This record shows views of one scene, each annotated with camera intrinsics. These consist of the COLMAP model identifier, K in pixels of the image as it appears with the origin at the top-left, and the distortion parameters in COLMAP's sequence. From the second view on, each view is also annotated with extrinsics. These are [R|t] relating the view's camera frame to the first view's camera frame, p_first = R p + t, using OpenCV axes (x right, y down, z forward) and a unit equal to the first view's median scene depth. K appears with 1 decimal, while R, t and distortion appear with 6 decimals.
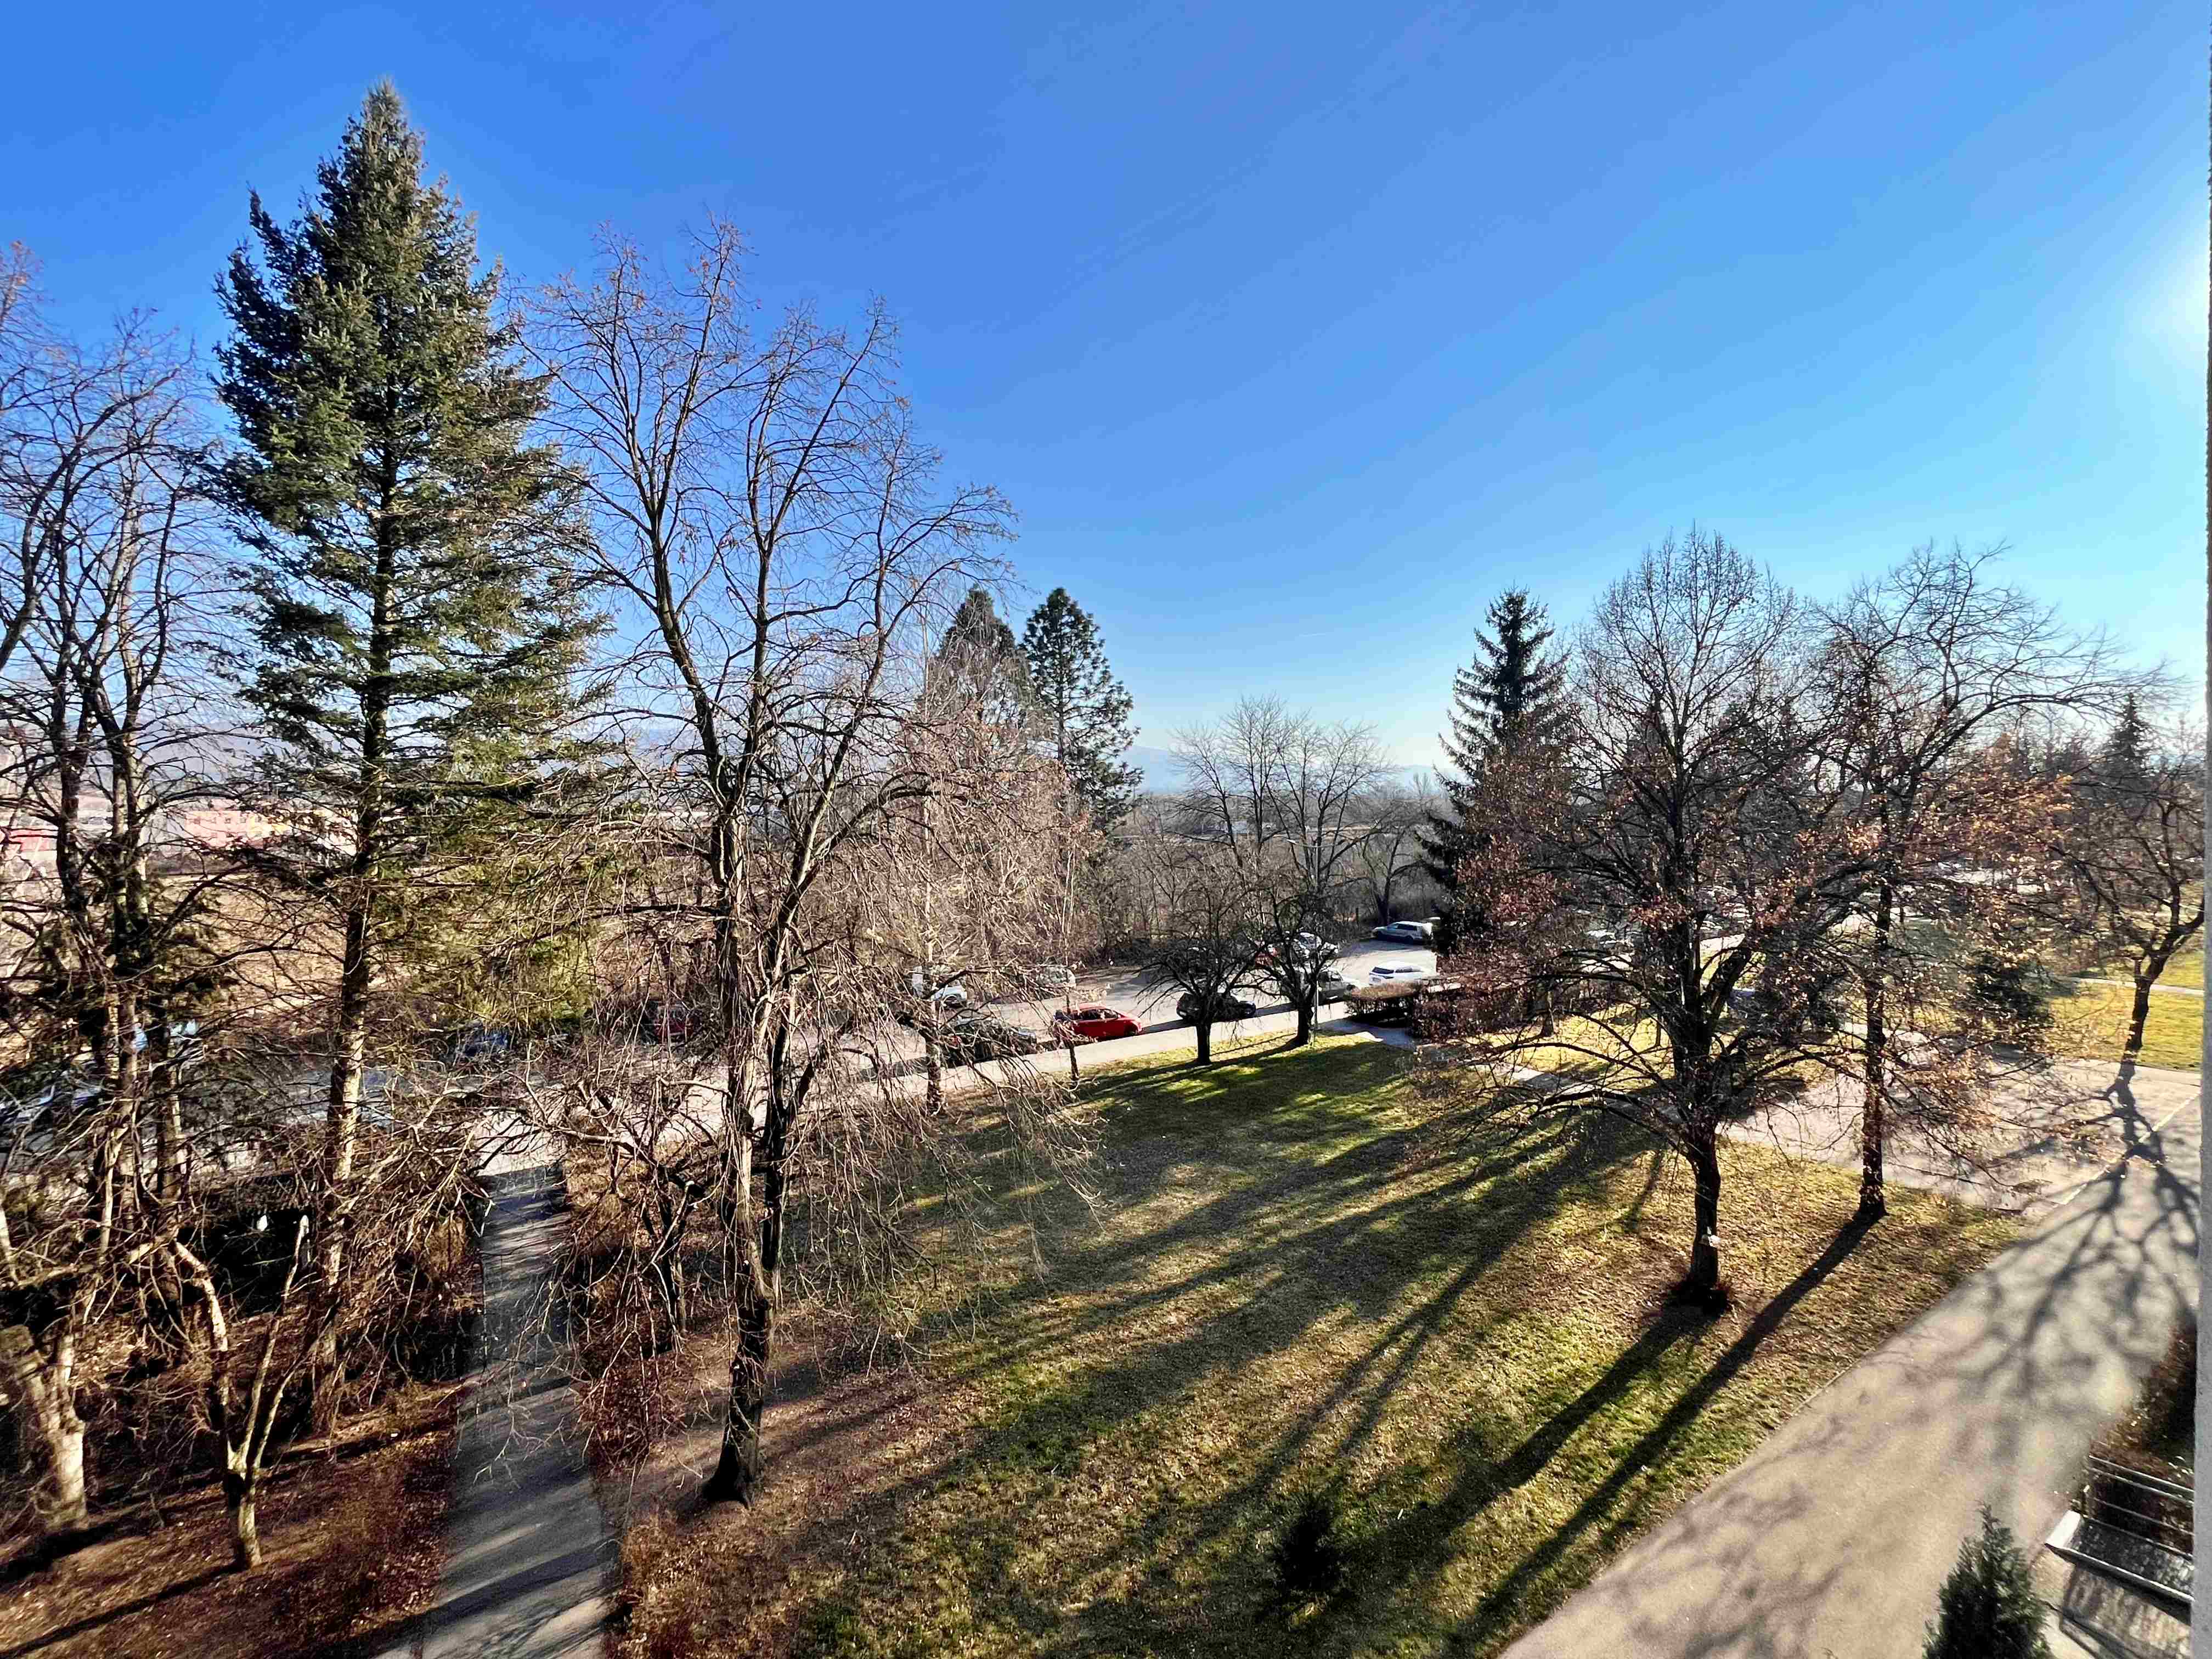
lens RADIAL K [[912.8, 0, 1112.8], [0, 912.8, 834.6], [0, 0, 1]] dist [-0.004323, 0.000535]
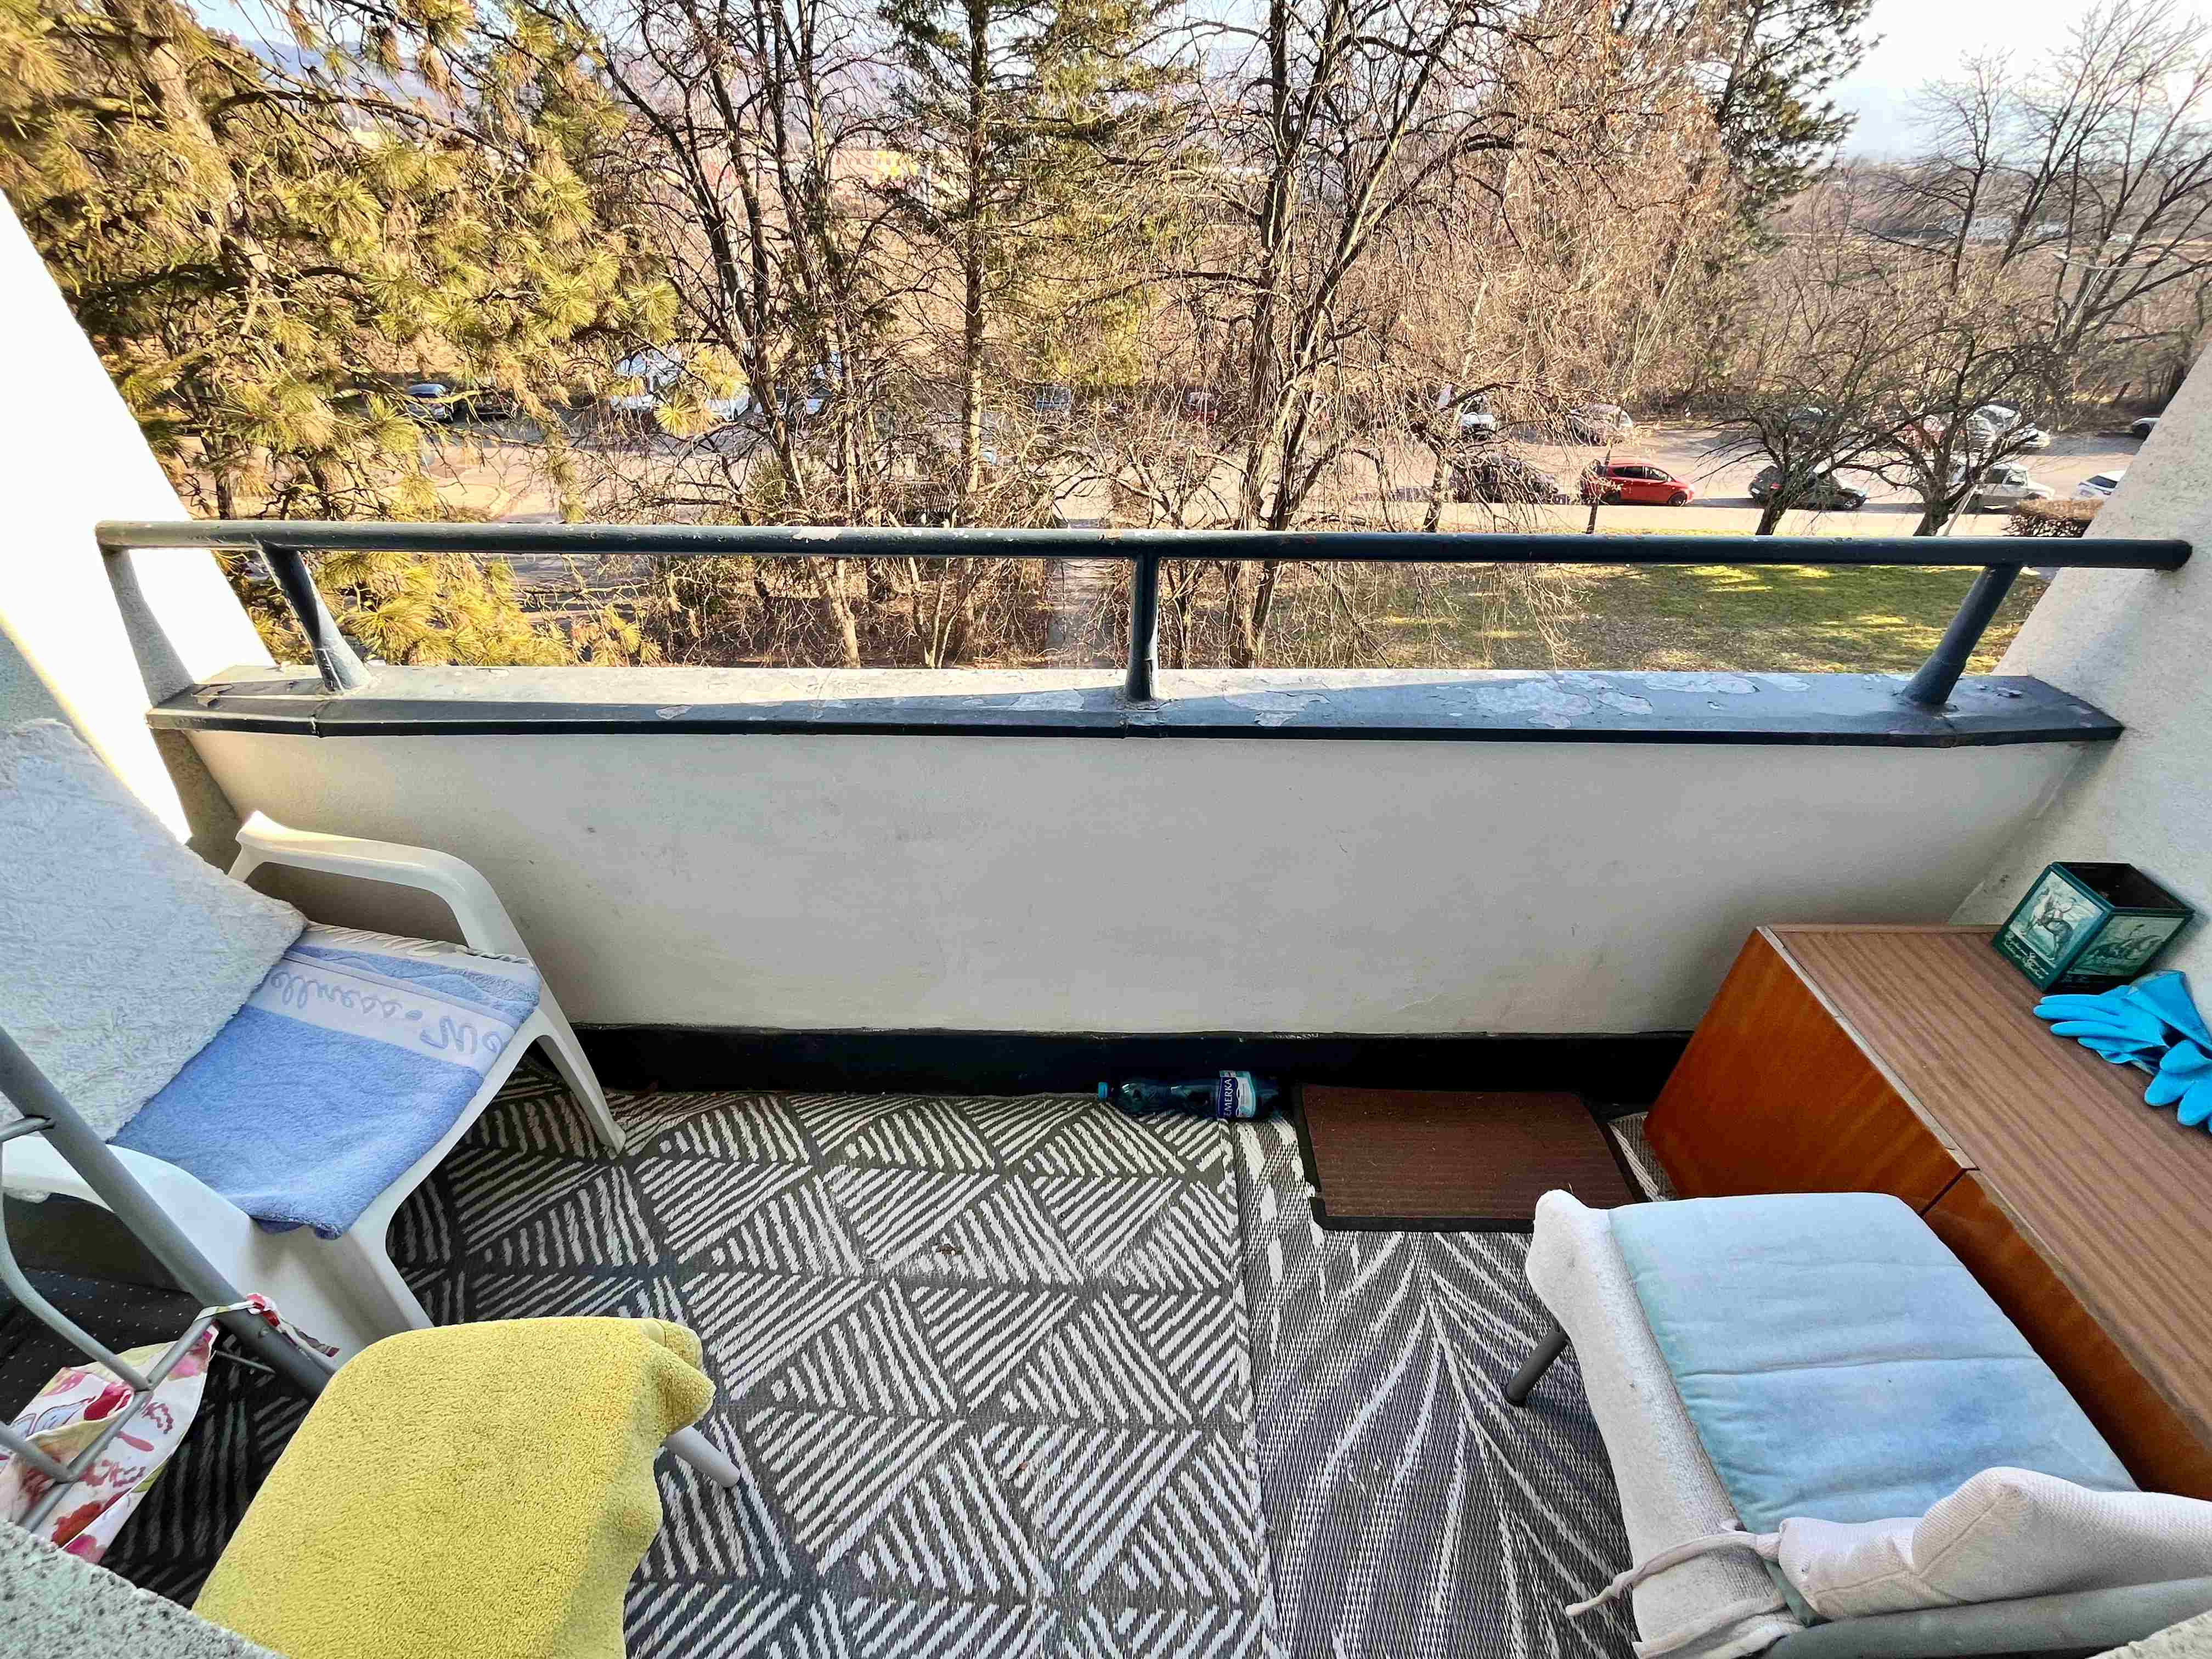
lens RADIAL K [[912.8, 0, 1100.5], [0, 912.8, 835.5], [0, 0, 1]] dist [-0.004323, 0.000535]
pose [[0.849425, 0.334907, -0.407816, 0.025532], [-0.045866, 0.816735, 0.575188, 0.008886], [0.525712, -0.469874, 0.709116, -0.077160]]
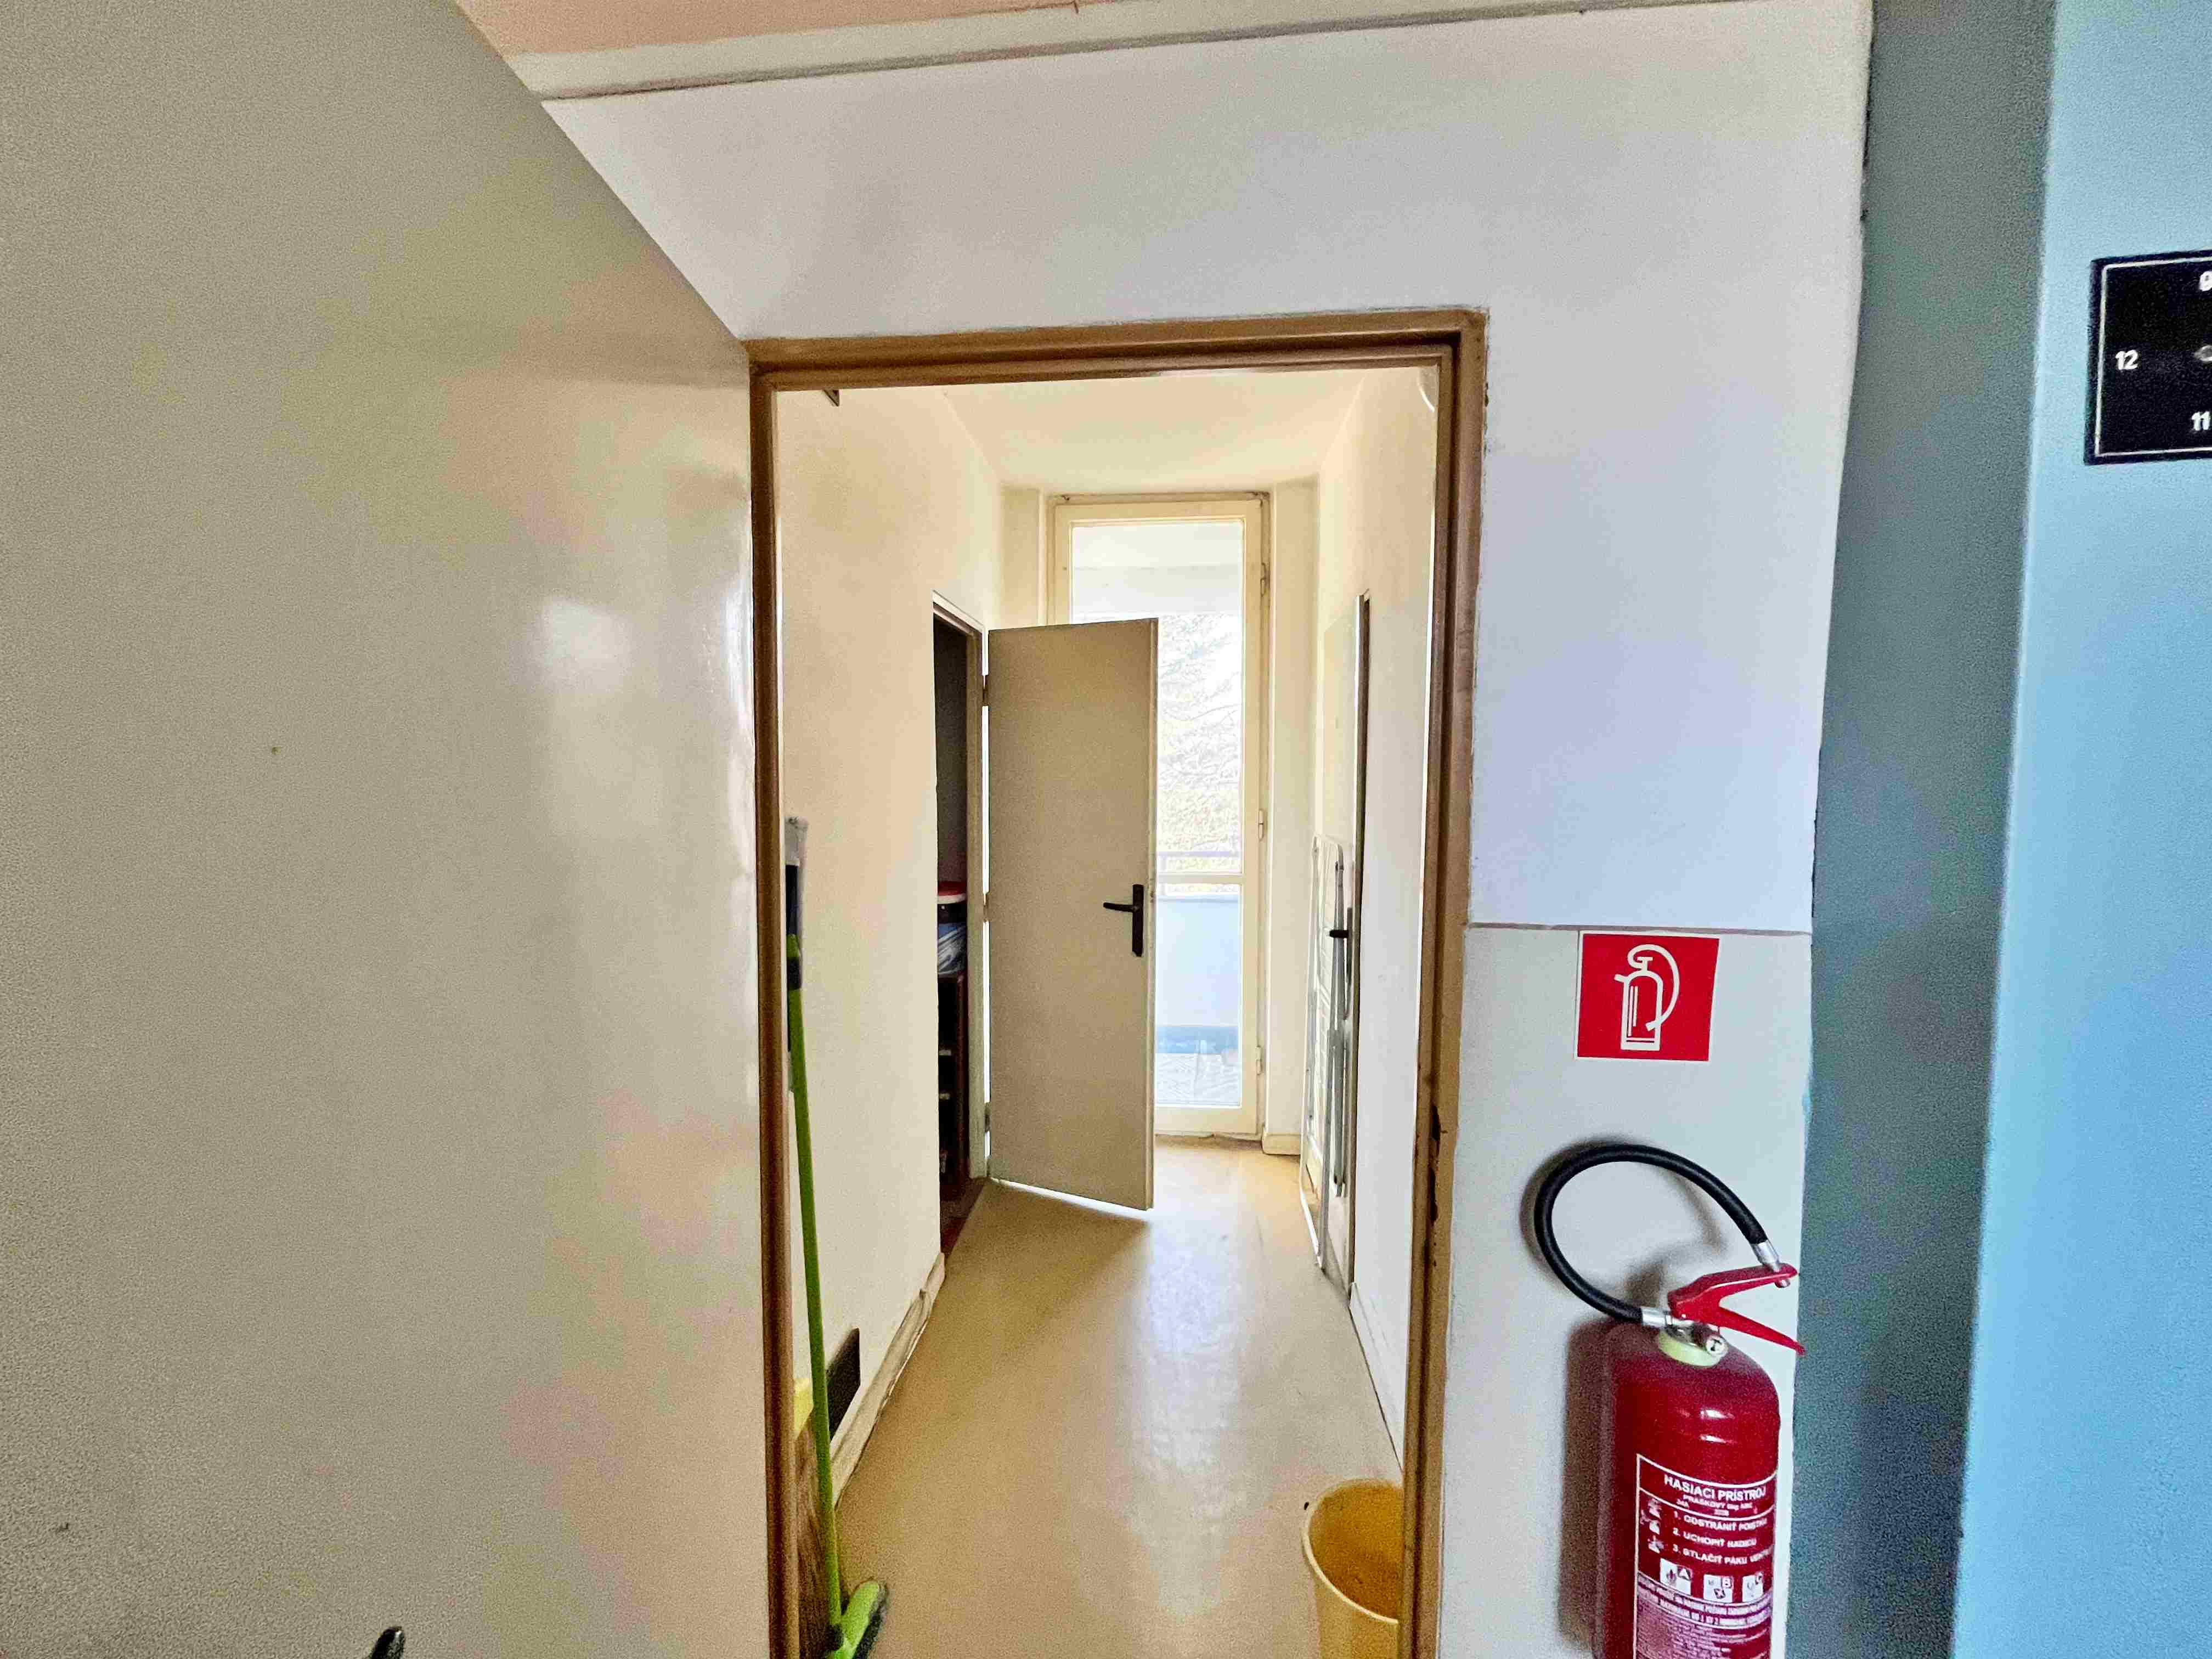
lens RADIAL K [[912.8, 0, 1111.3], [0, 912.8, 836.0], [0, 0, 1]] dist [-0.004323, 0.000535]
pose [[0.804592, 0.064892, -0.590272, 0.116116], [-0.045132, 0.997819, 0.048177, 0.013260], [0.592111, -0.012122, 0.805765, -0.208487]]
